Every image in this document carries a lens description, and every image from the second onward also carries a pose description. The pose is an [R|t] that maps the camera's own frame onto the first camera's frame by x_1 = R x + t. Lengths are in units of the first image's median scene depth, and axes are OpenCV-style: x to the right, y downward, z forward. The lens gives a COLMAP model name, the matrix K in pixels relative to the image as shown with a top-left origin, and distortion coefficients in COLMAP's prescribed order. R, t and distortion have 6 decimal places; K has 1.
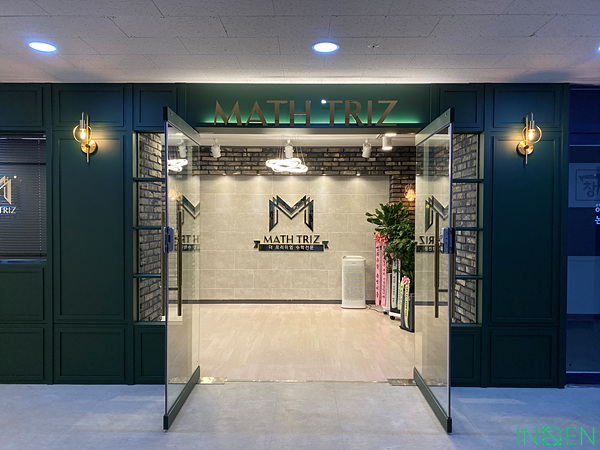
lens RADIAL K [[454.7, 0, 299.7], [0, 454.7, 225.5], [0, 0, 1]] dist [0.008685, 0.000322]
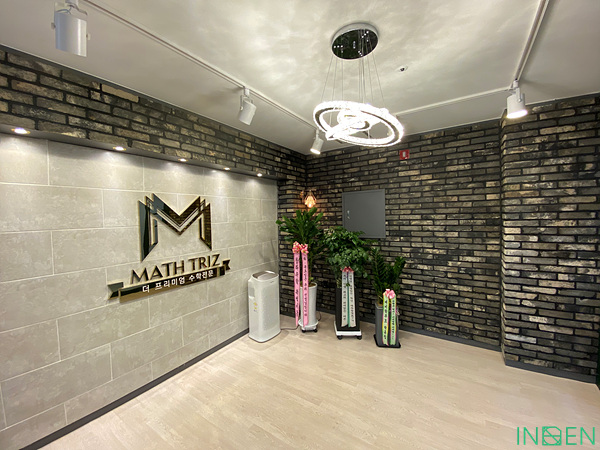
lens RADIAL K [[236.1, 0, 302.5], [0, 236.1, 218.9], [0, 0, 1]] dist [-0.028345, -0.001106]
pose [[0.558847, -0.028219, 0.828791, -0.186374], [0.028243, 0.999489, 0.014987, -0.034970], [-0.828790, 0.015032, 0.559358, 0.687469]]
